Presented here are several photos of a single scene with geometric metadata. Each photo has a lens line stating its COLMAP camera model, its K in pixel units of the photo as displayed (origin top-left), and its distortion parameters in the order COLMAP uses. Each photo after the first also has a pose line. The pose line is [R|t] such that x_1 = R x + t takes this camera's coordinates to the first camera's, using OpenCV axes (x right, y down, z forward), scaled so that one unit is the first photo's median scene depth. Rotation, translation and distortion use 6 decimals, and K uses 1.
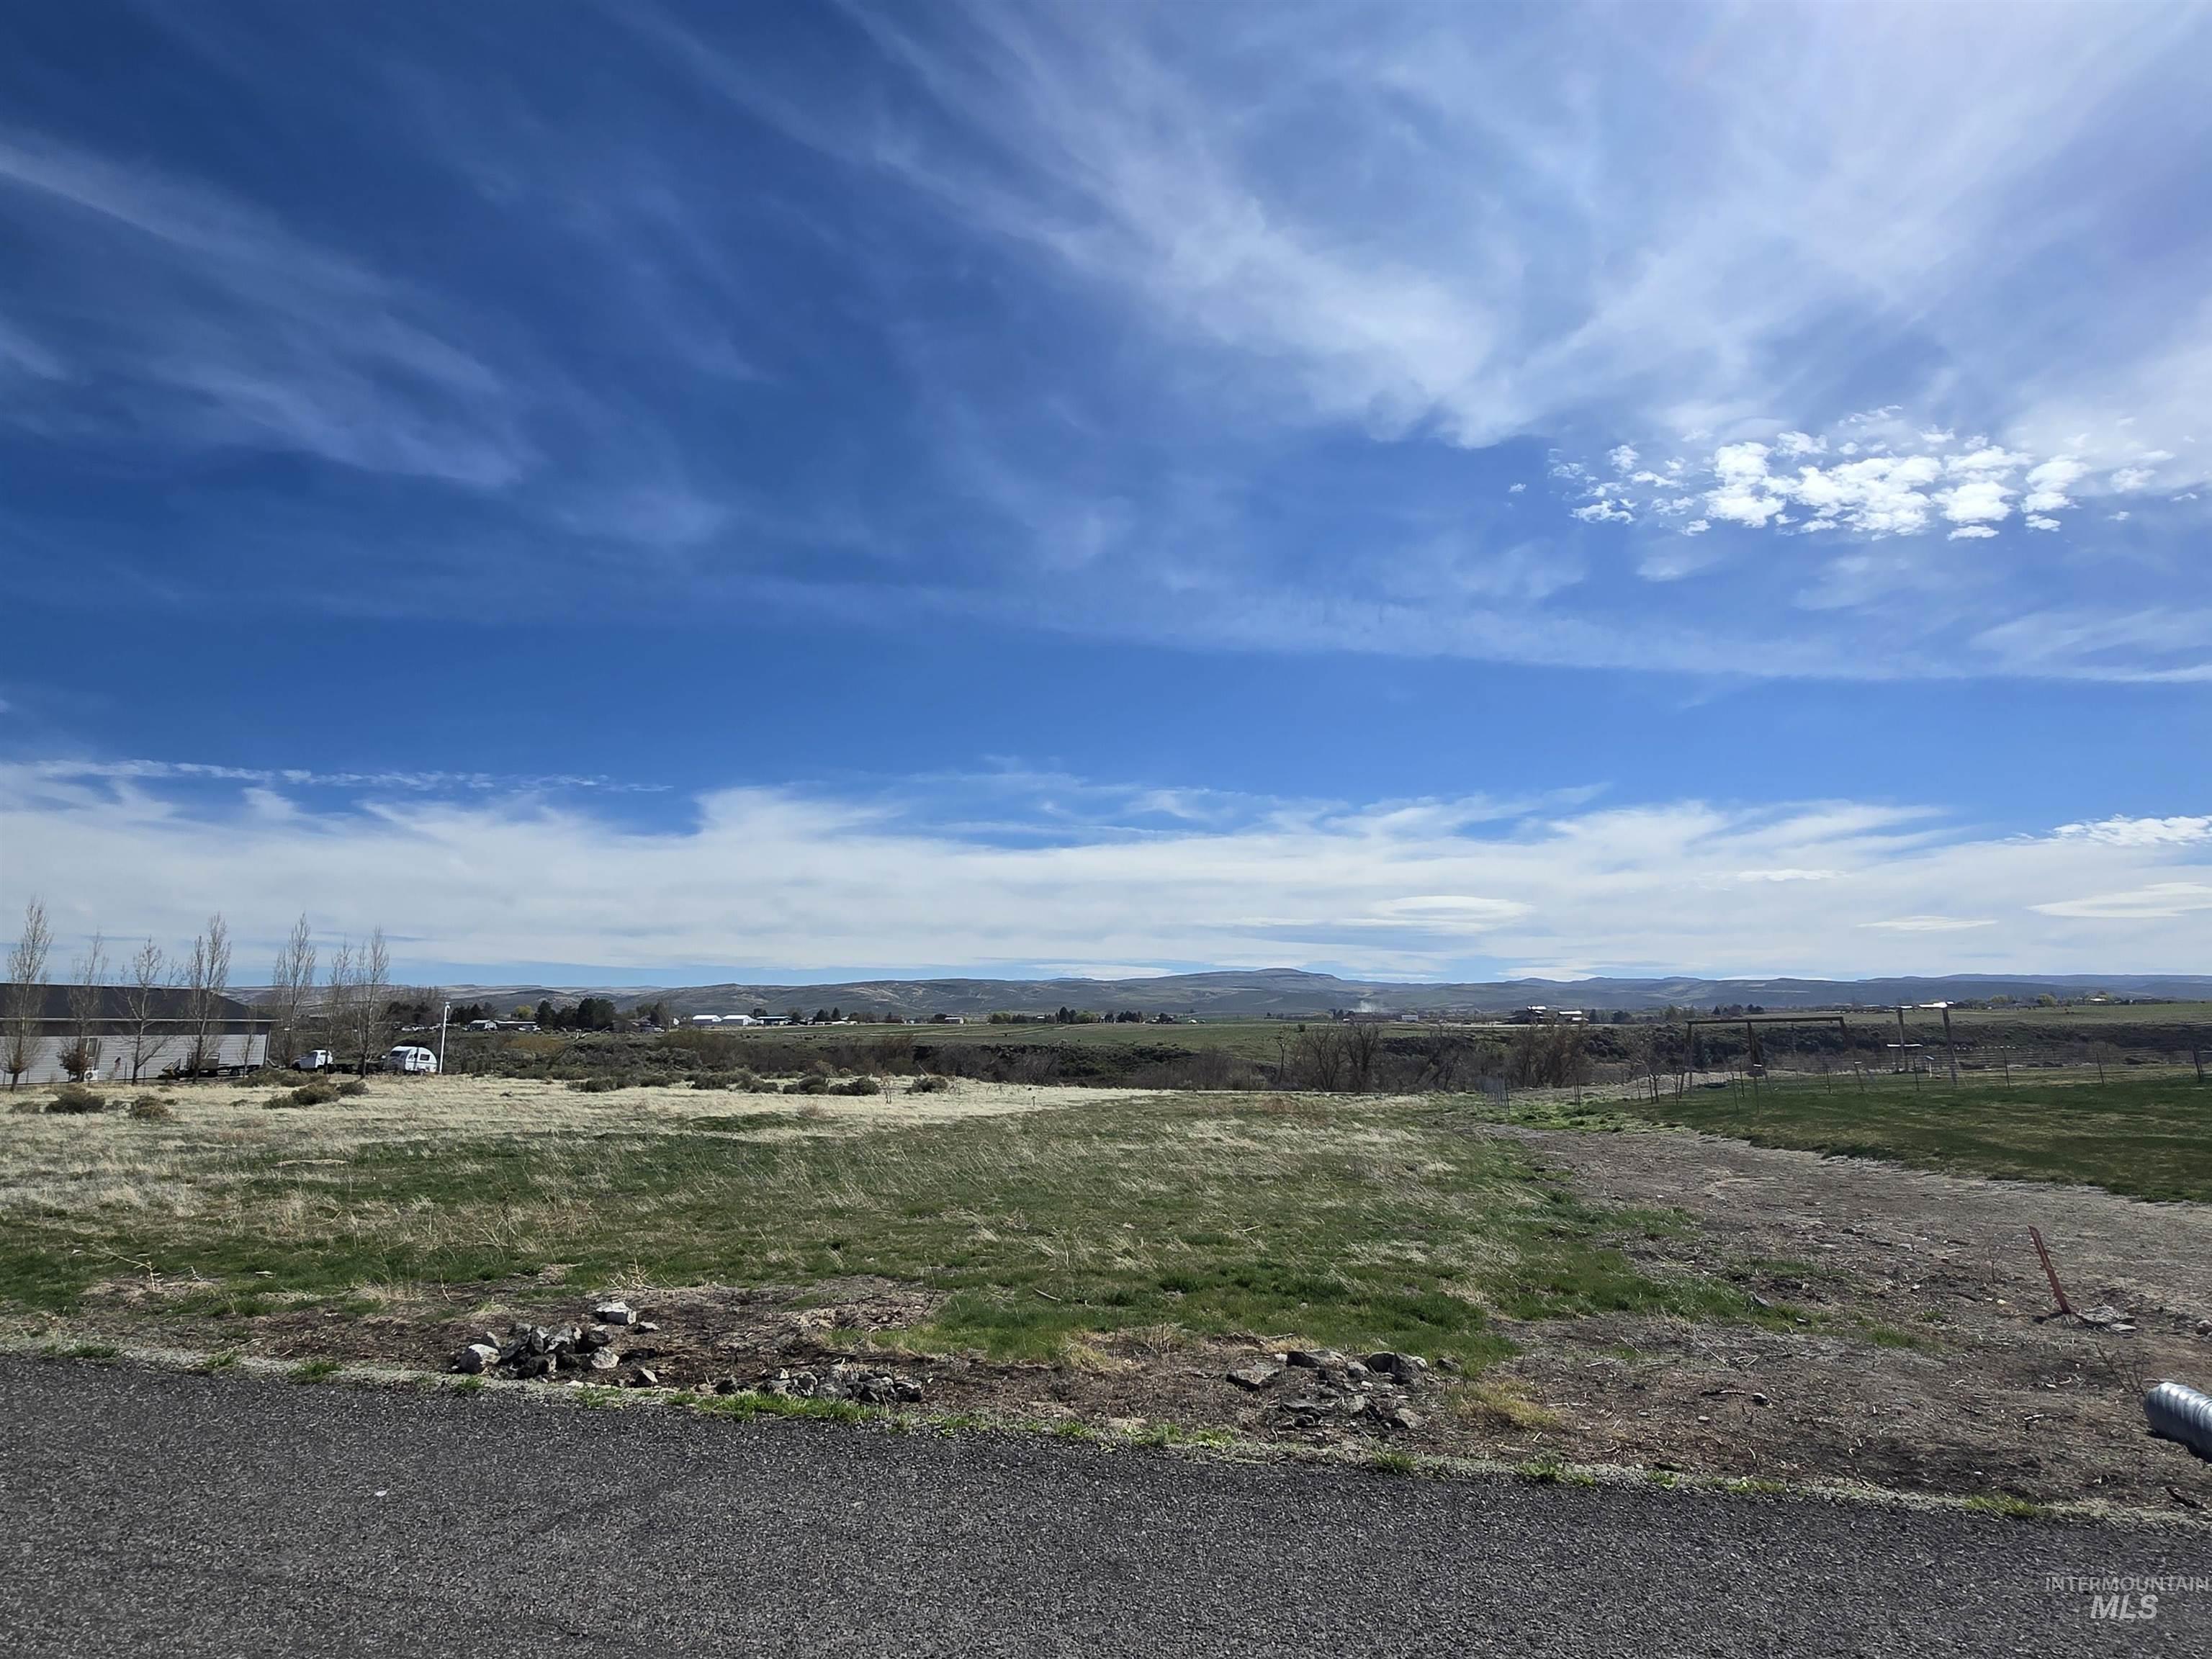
lens RADIAL K [[1195.0, 0, 1100.2], [0, 1195.0, 789.6], [0, 0, 1]] dist [0.002862, 0.000274]
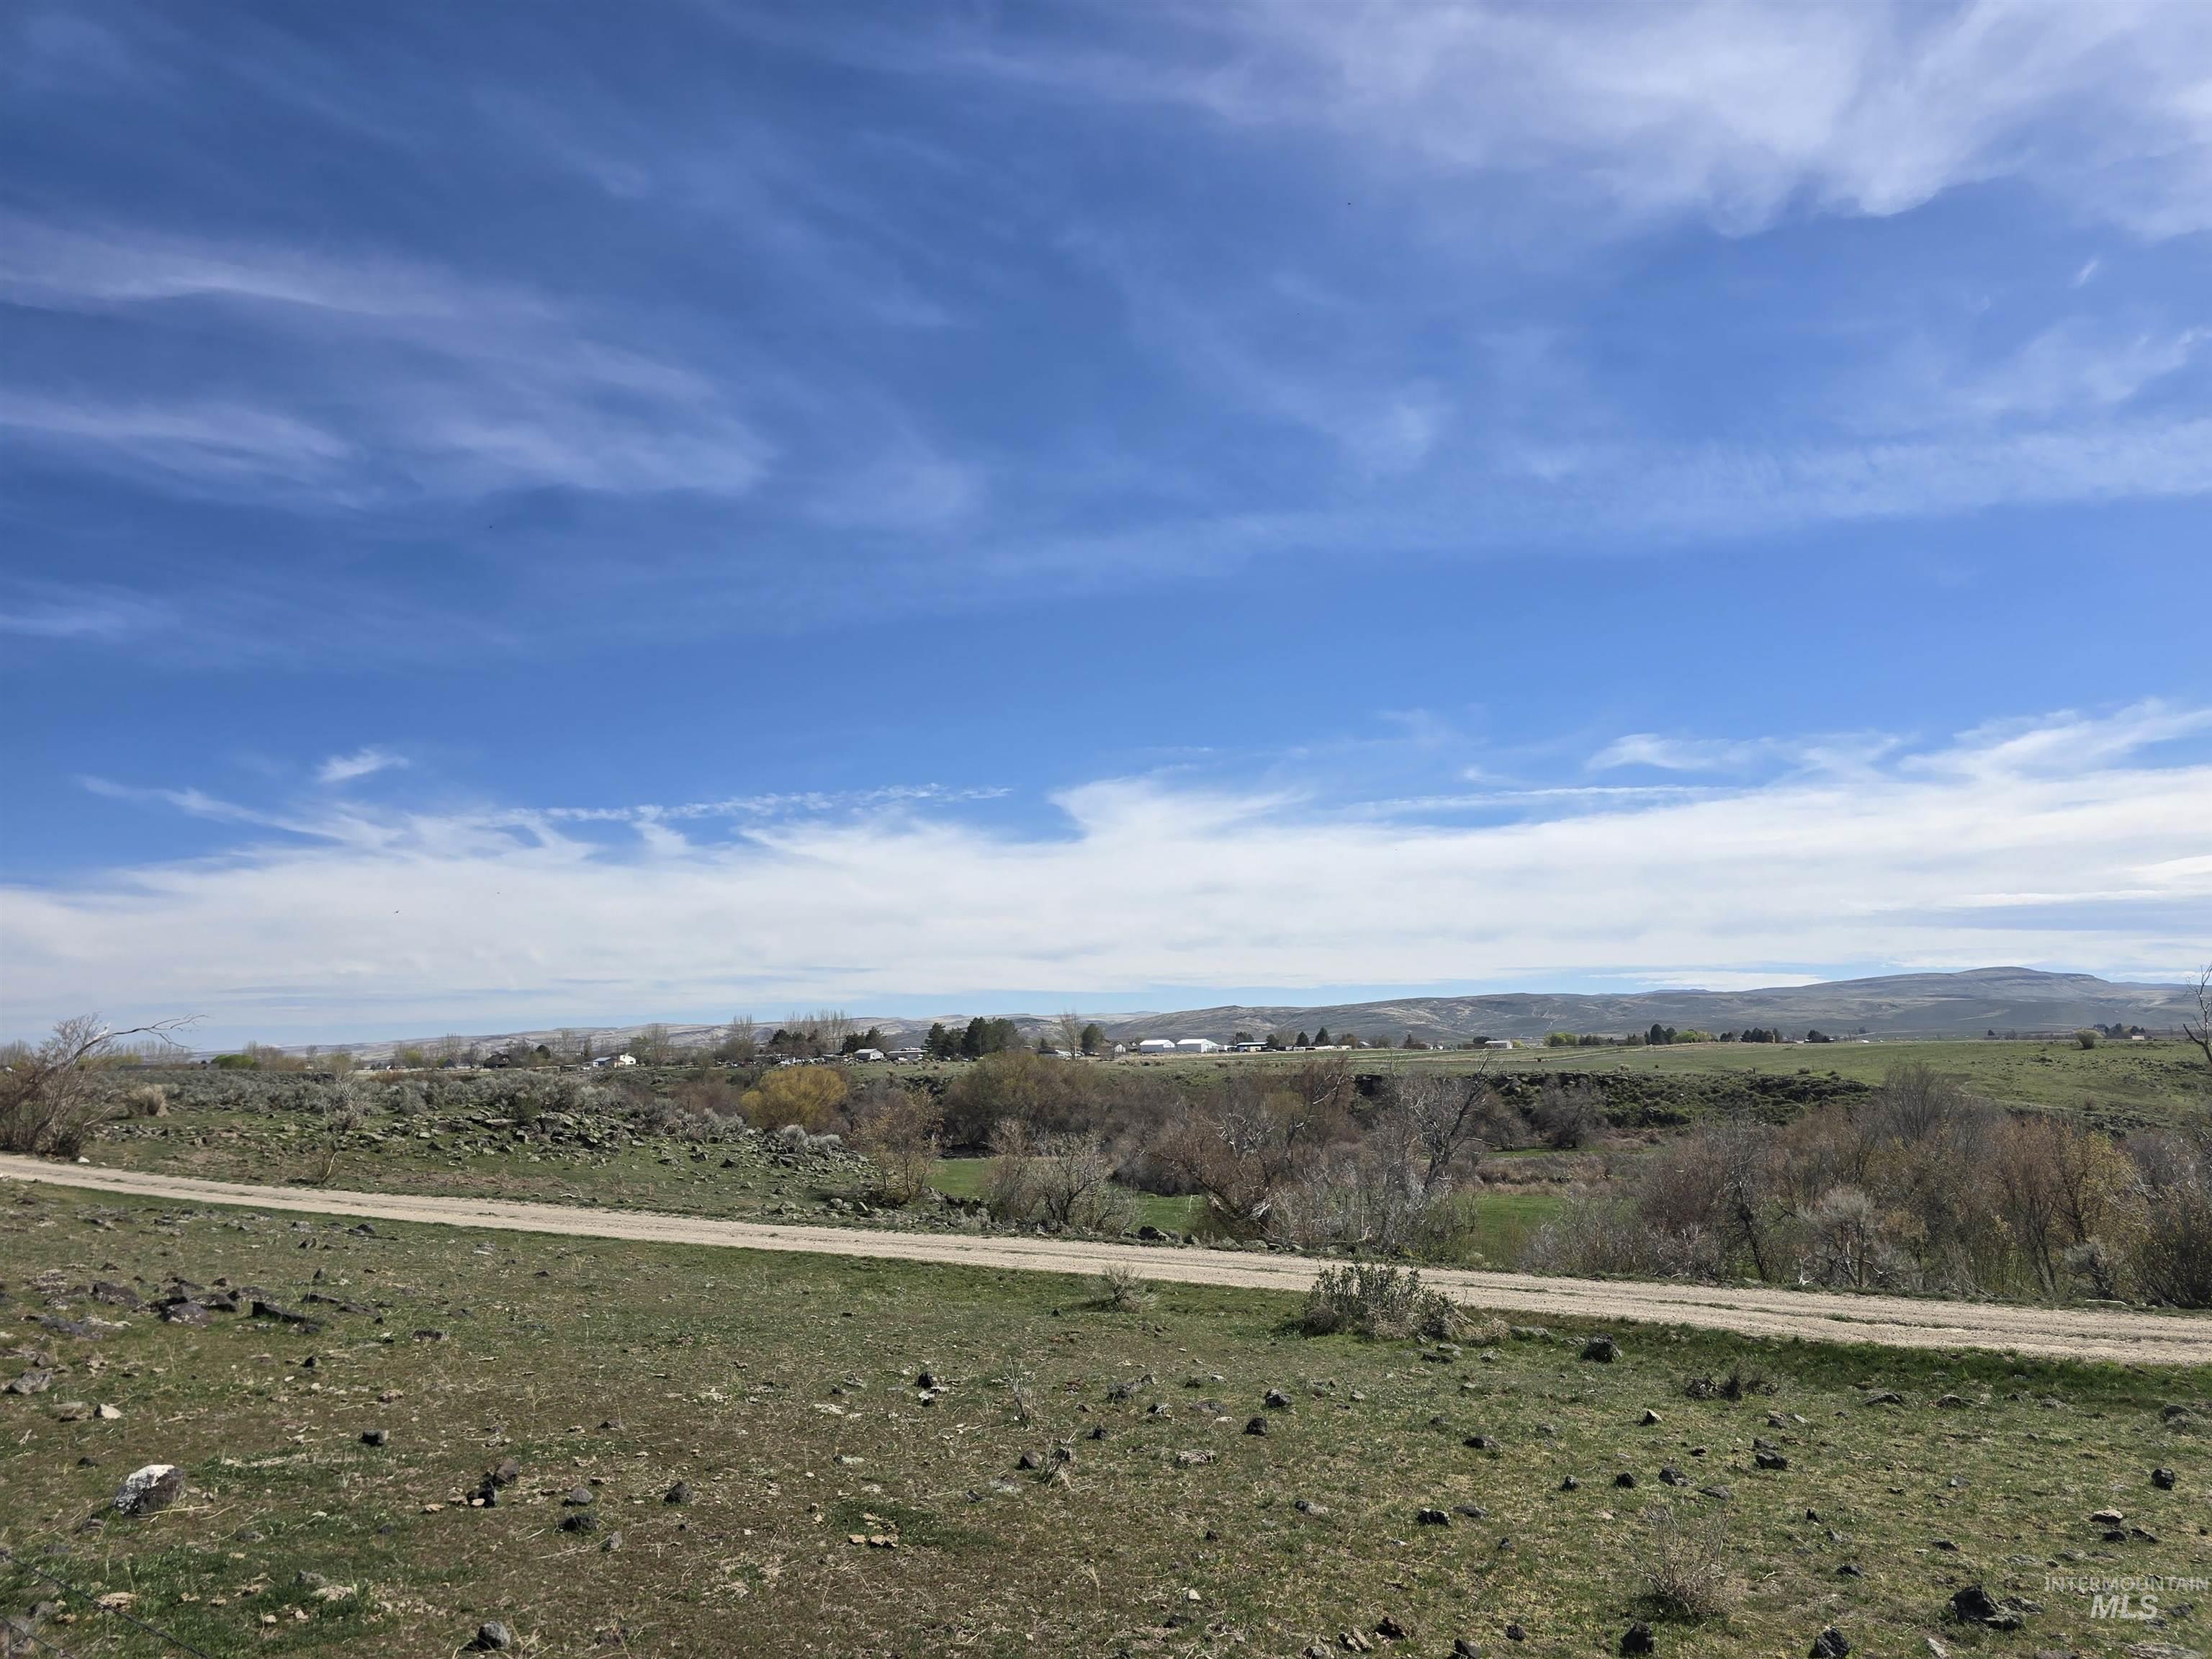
lens RADIAL K [[1490.0, 0, 1114.2], [0, 1490.0, 809.3], [0, 0, 1]] dist [0.053042, -0.053108]
pose [[0.919864, -0.074155, -0.385164, 0.121286], [0.086764, 0.996109, 0.015432, 0.001385], [0.382521, -0.047614, 0.922719, 0.010413]]
